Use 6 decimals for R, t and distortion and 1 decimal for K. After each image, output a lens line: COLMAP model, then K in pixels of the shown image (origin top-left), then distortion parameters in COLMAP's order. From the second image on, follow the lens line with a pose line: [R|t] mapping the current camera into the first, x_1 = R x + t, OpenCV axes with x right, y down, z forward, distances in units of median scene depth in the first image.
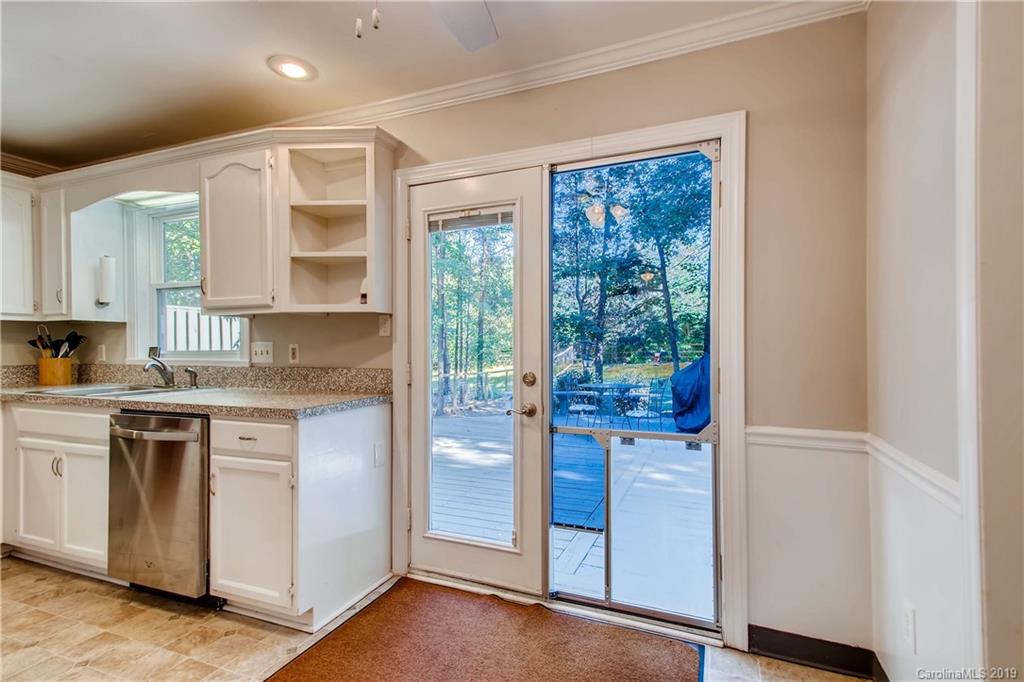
lens RADIAL K [[474.9, 0, 506.7], [0, 474.9, 346.5], [0, 0, 1]] dist [0.045984, -0.013760]
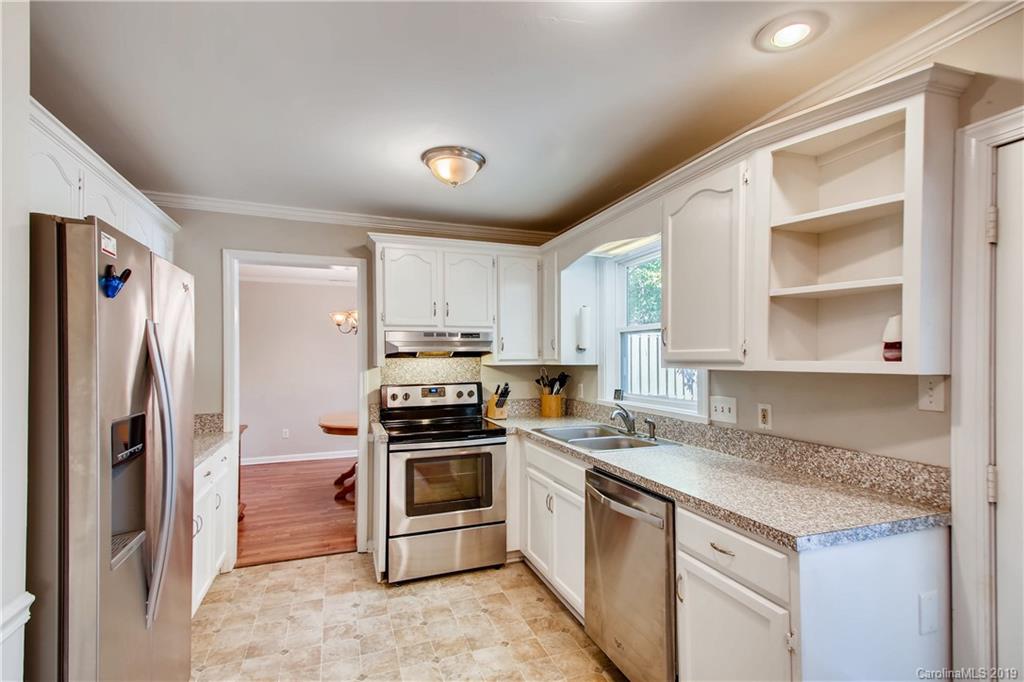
lens RADIAL K [[474.9, 0, 527.5], [0, 474.9, 356.8], [0, 0, 1]] dist [0.045984, -0.013760]
pose [[0.689835, 0.003430, -0.723958, -0.165551], [-0.004654, 0.999989, 0.000303, -0.088941], [0.723951, 0.003161, 0.689844, 0.209489]]
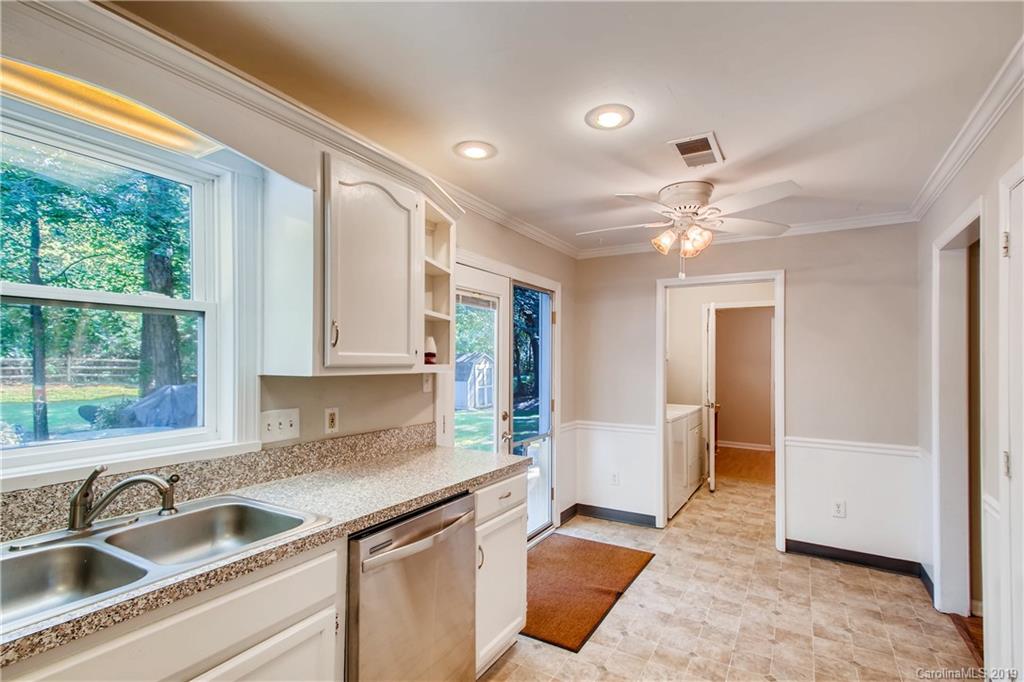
lens RADIAL K [[474.9, 0, 511.5], [0, 474.9, 364.7], [0, 0, 1]] dist [0.045984, -0.013760]
pose [[0.165093, 0.000706, 0.986278, -1.294480], [-0.001997, 0.999998, -0.000381, -0.084100], [-0.986276, -0.001907, 0.165094, 0.656175]]
